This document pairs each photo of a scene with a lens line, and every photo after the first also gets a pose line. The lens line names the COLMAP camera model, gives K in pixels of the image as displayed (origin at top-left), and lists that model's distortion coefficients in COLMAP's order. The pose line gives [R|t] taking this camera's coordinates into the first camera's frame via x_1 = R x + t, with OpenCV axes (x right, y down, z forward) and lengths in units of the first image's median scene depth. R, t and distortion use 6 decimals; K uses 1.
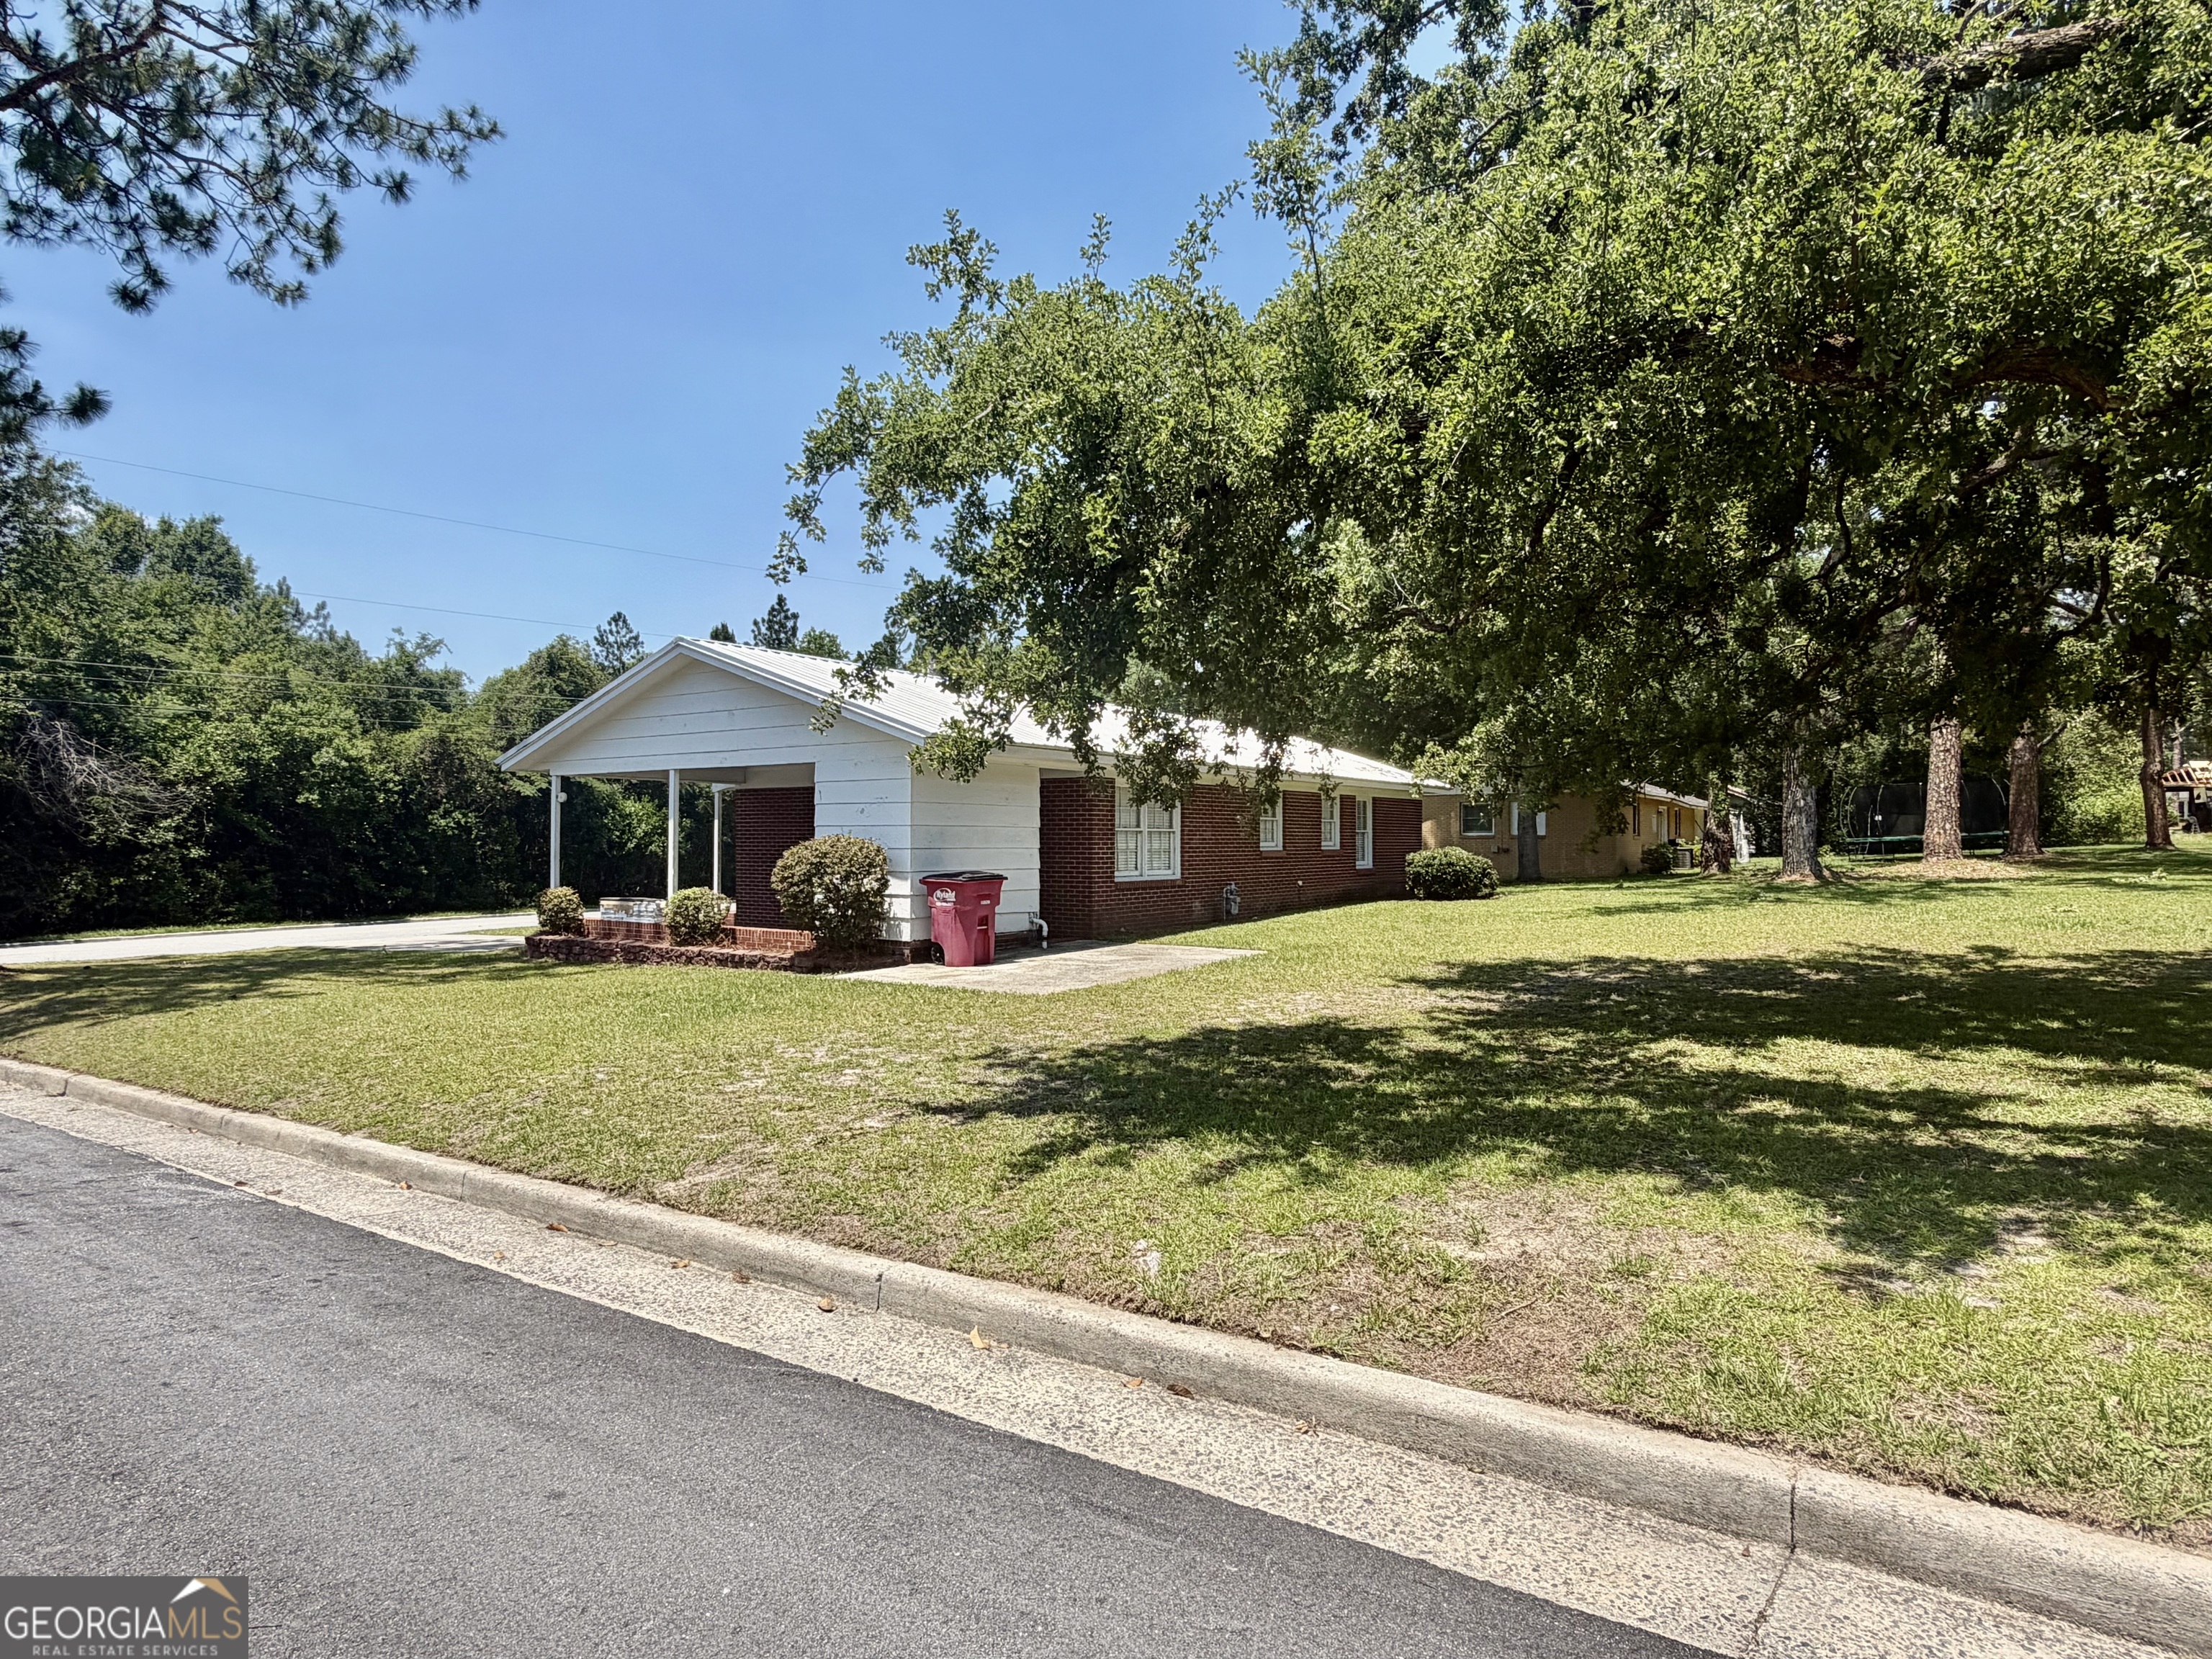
lens RADIAL K [[1245.3, 0, 1106.0], [0, 1245.3, 829.5], [0, 0, 1]] dist [0.001401, 0.000343]
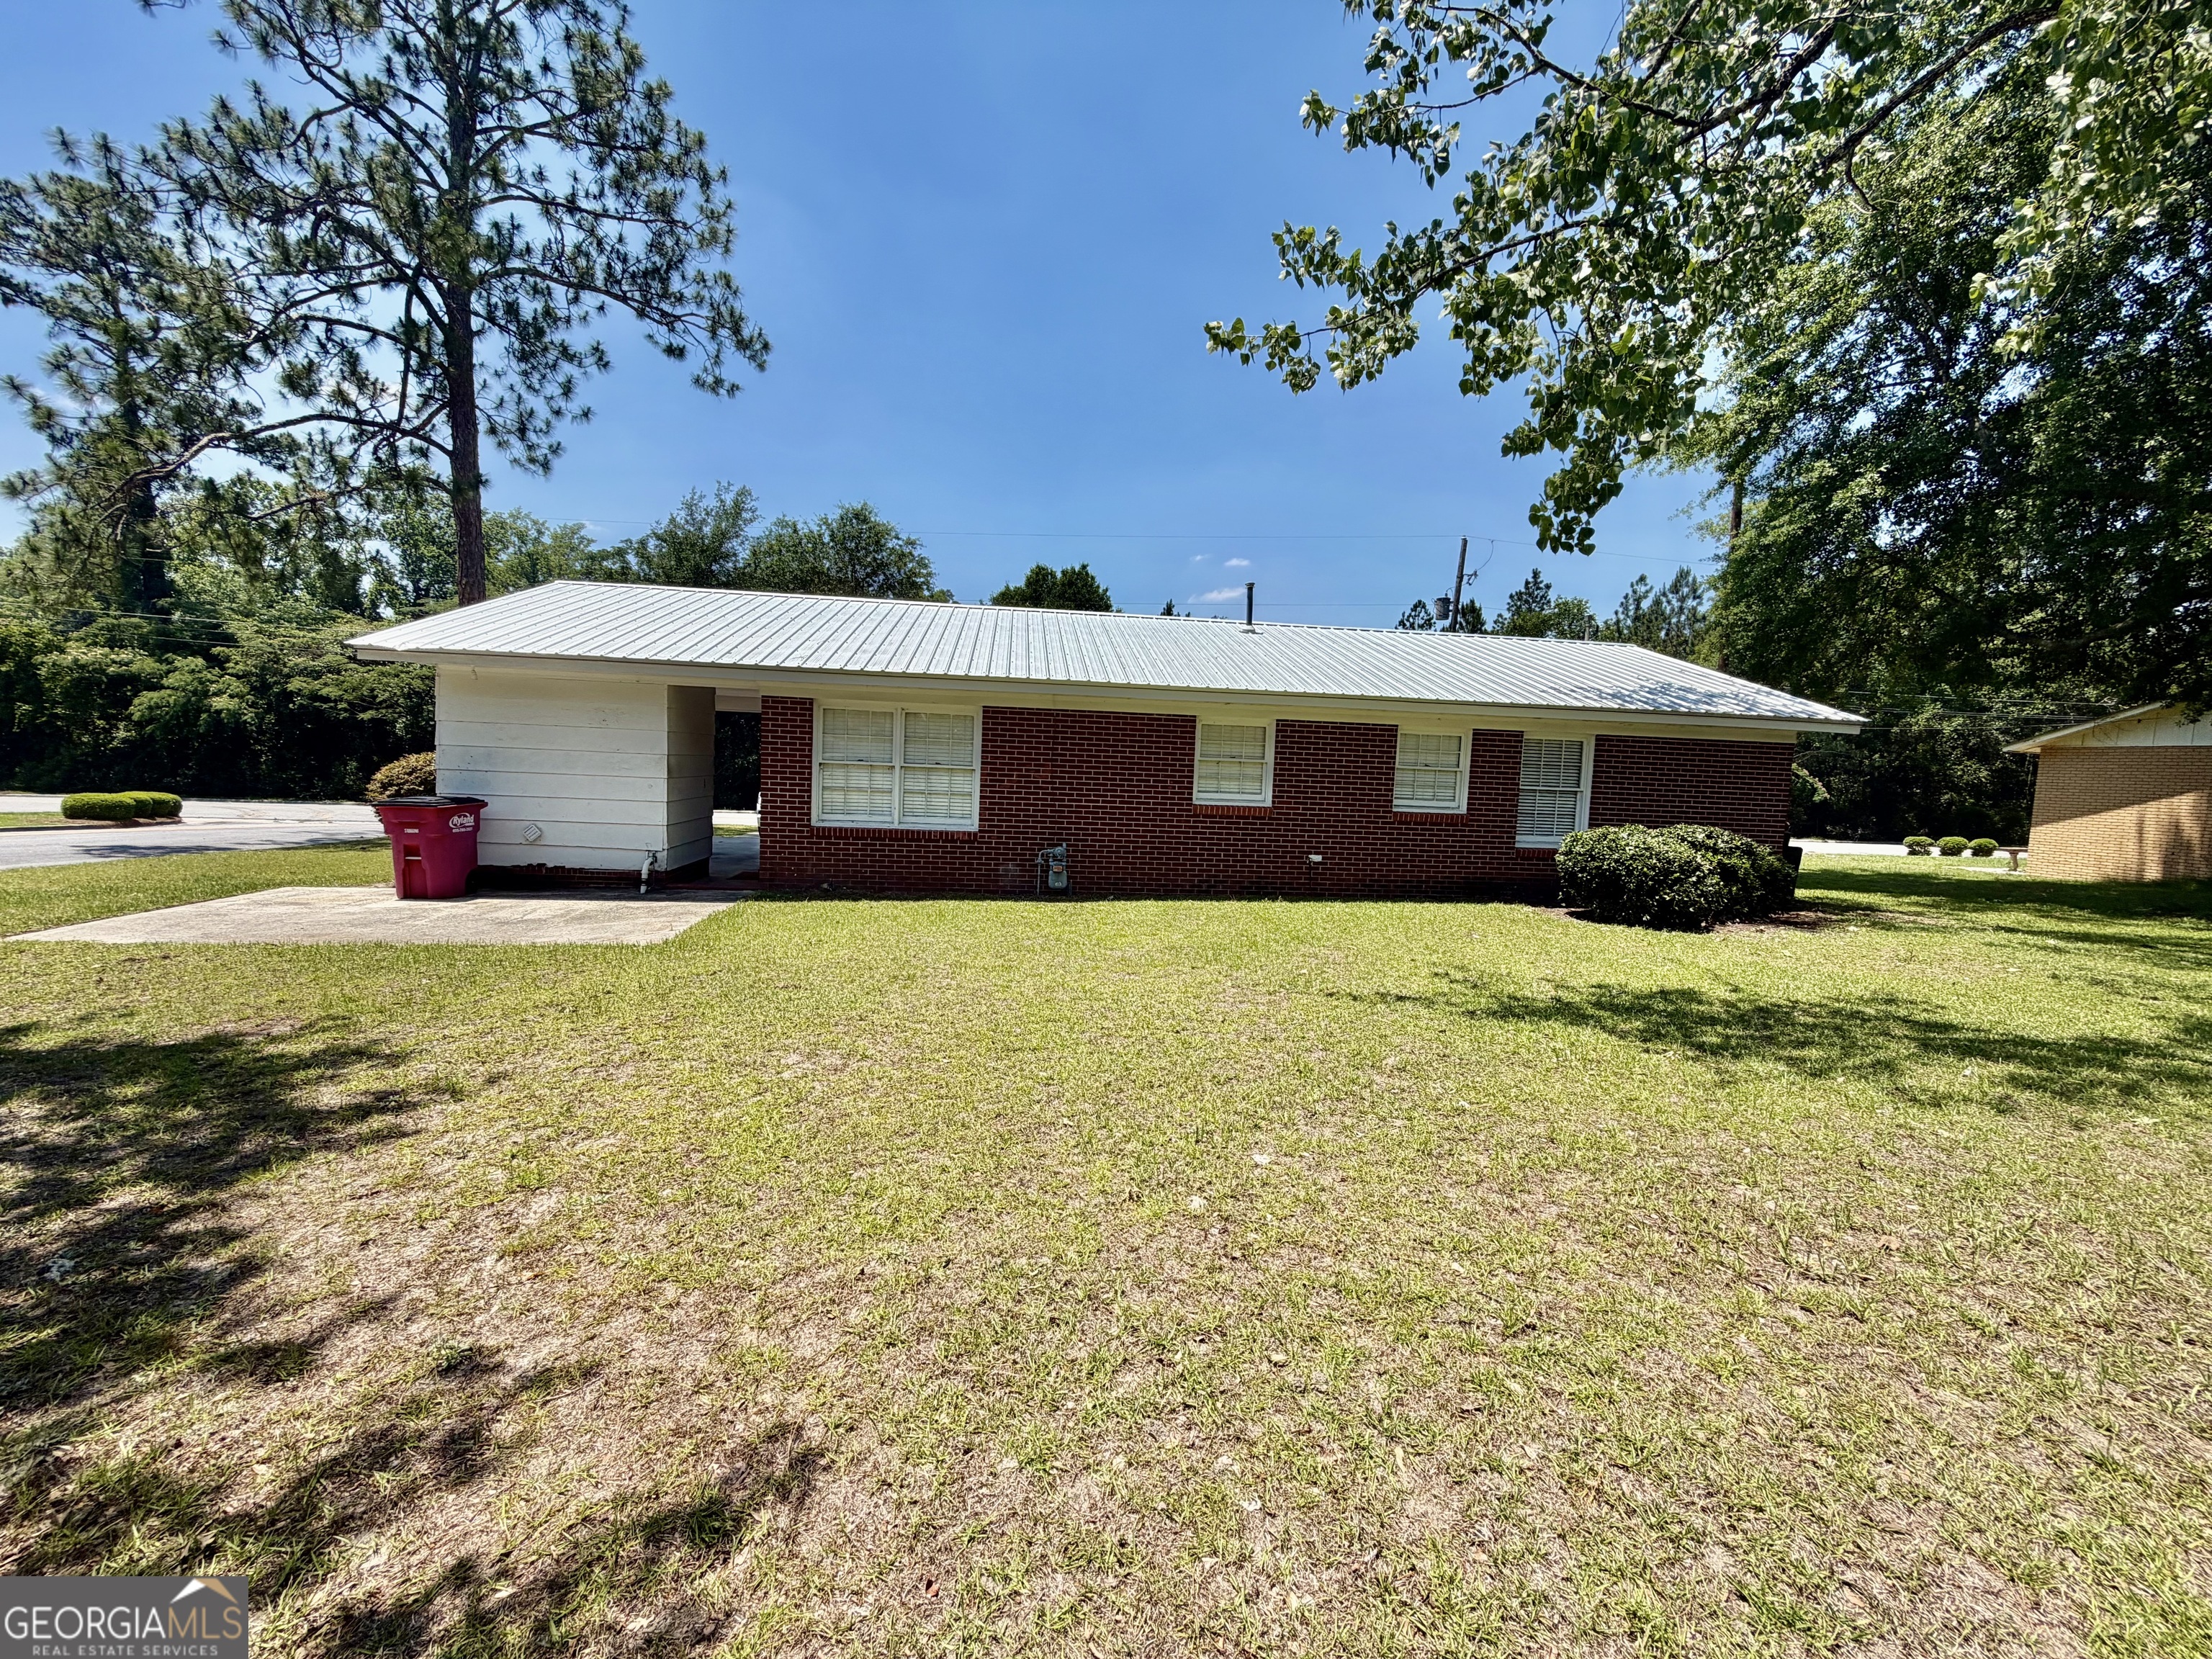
lens RADIAL K [[880.4, 0, 1106.0], [0, 880.4, 829.5], [0, 0, 1]] dist [-0.000443, 0.000259]
pose [[0.621011, 0.076783, -0.780031, 0.597372], [-0.028915, 0.996757, 0.075096, -0.005030], [0.783268, -0.024081, 0.621218, 0.821370]]
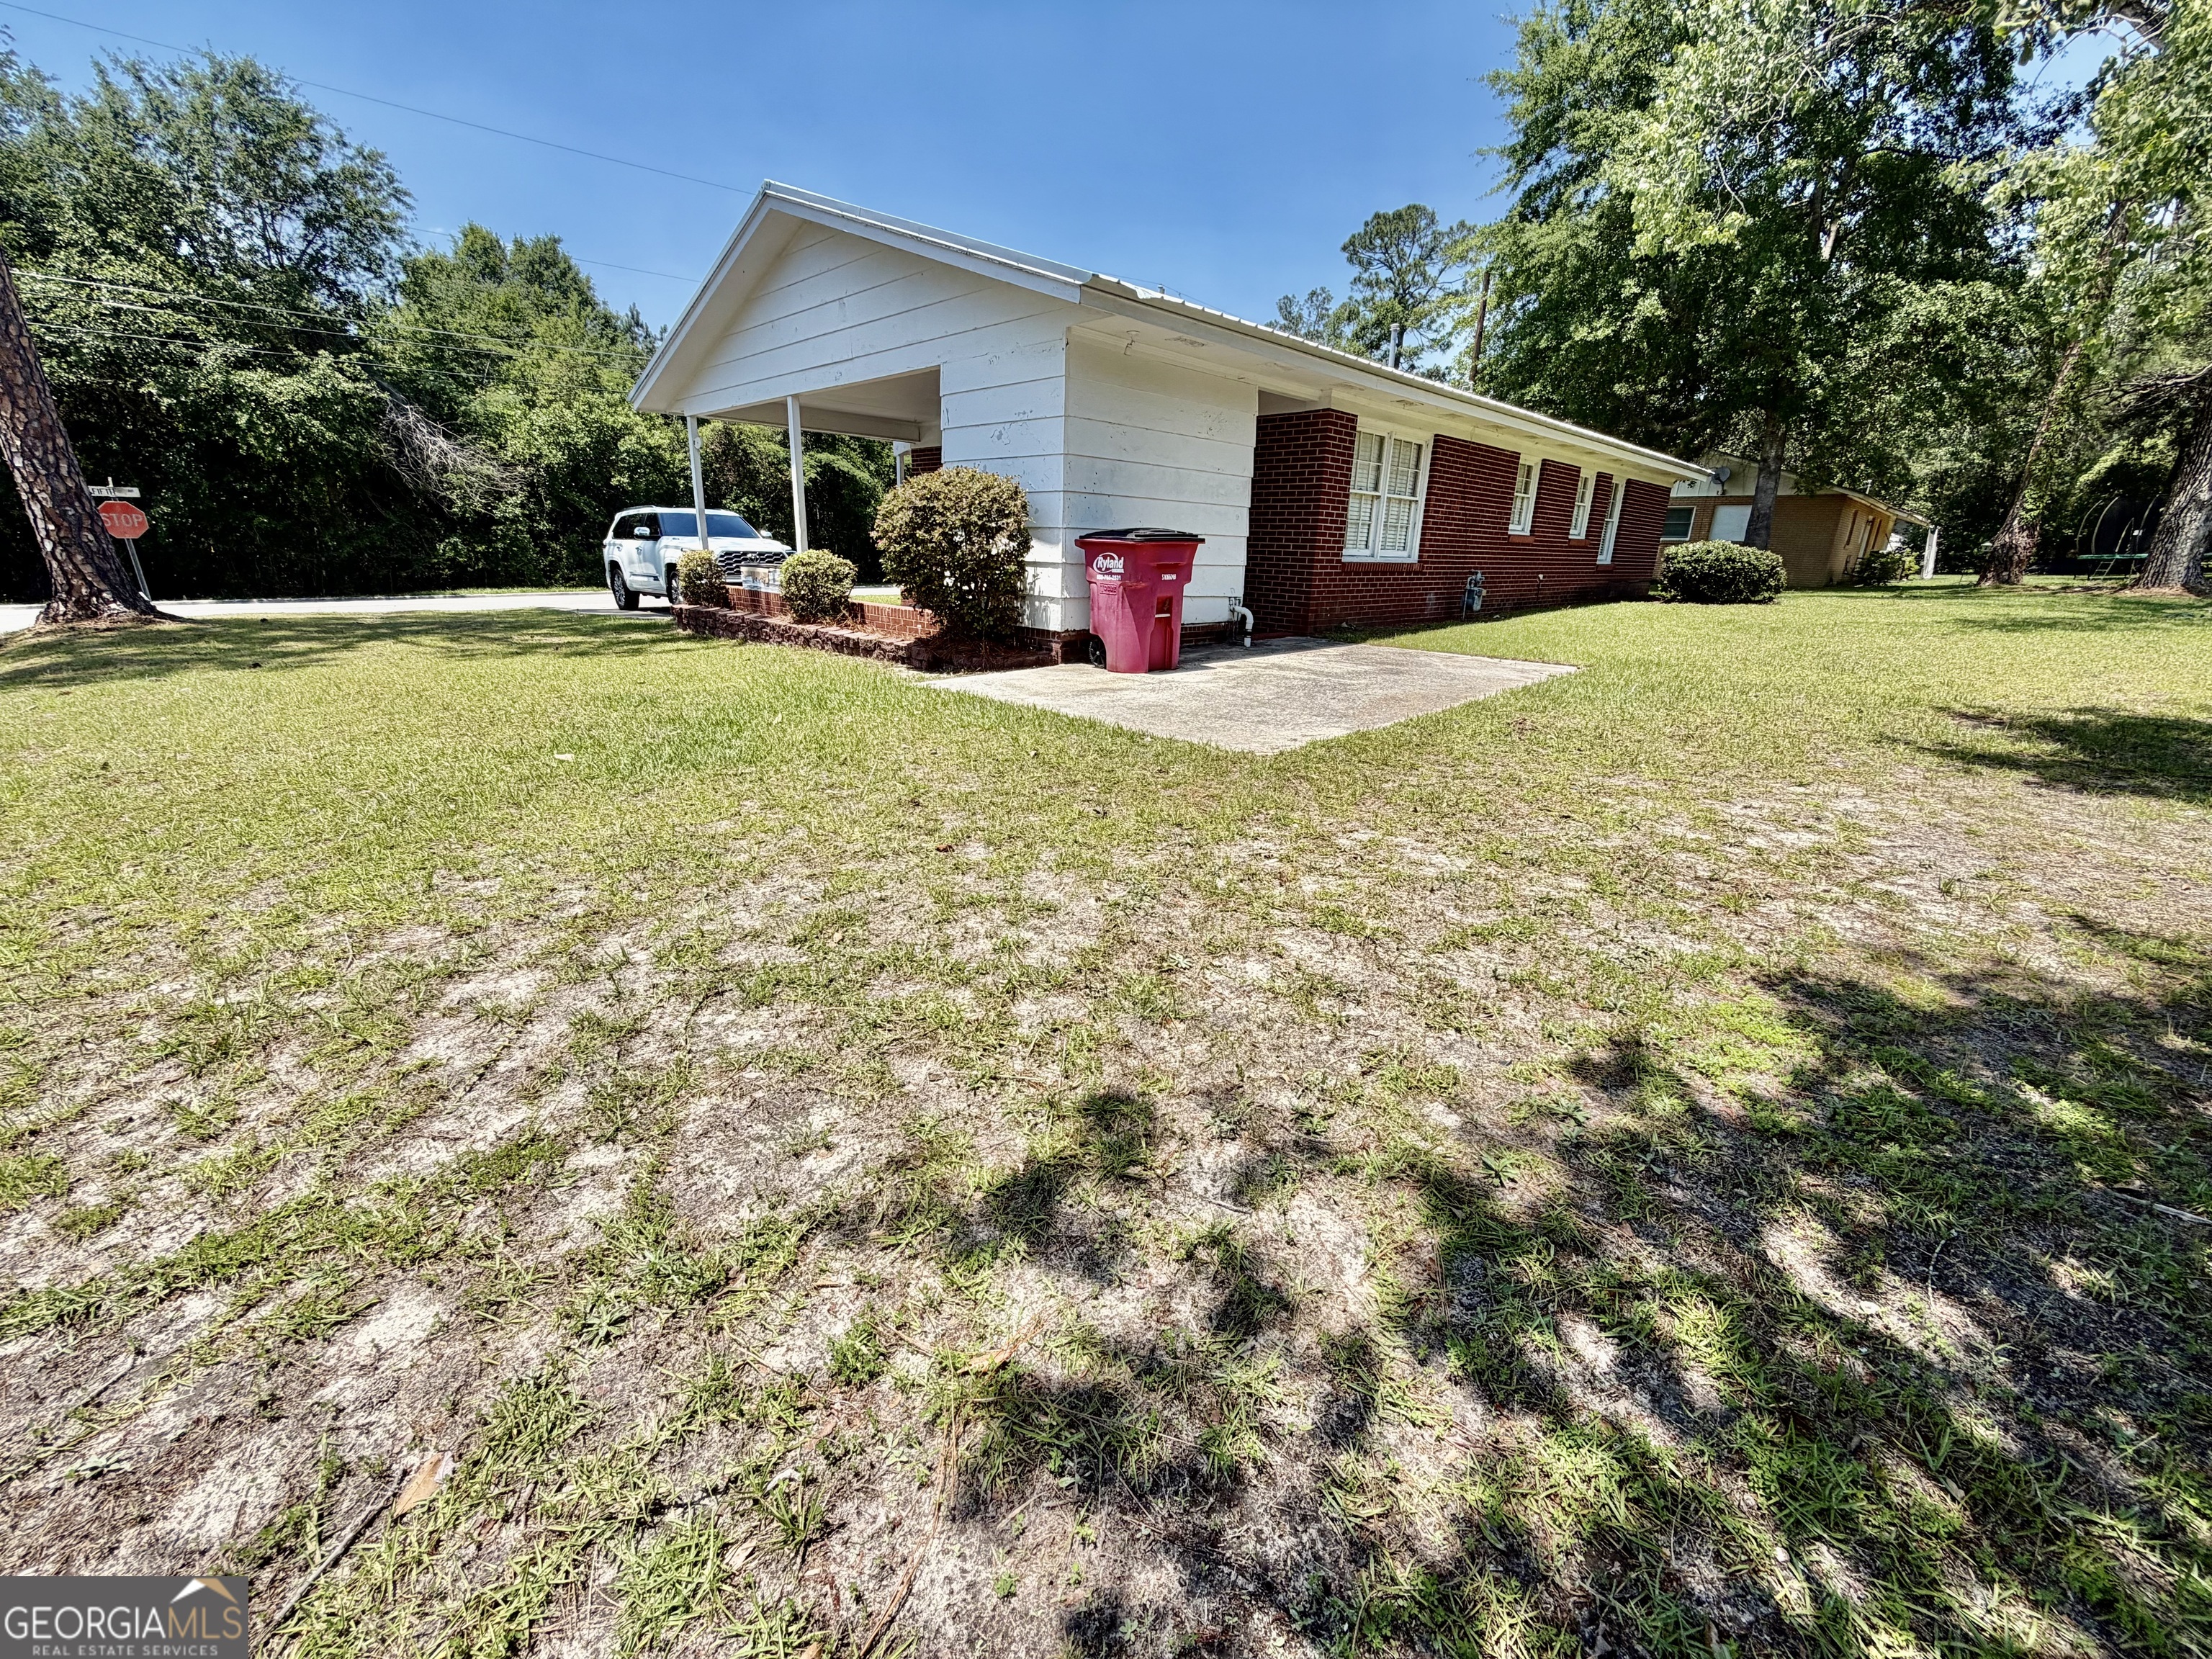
lens RADIAL K [[880.4, 0, 1106.0], [0, 880.4, 829.5], [0, 0, 1]] dist [-0.000443, 0.000259]
pose [[0.982793, 0.080776, -0.166114, -0.033613], [-0.024761, 0.948808, 0.314880, 0.032359], [0.183045, -0.305349, 0.934482, 0.423014]]
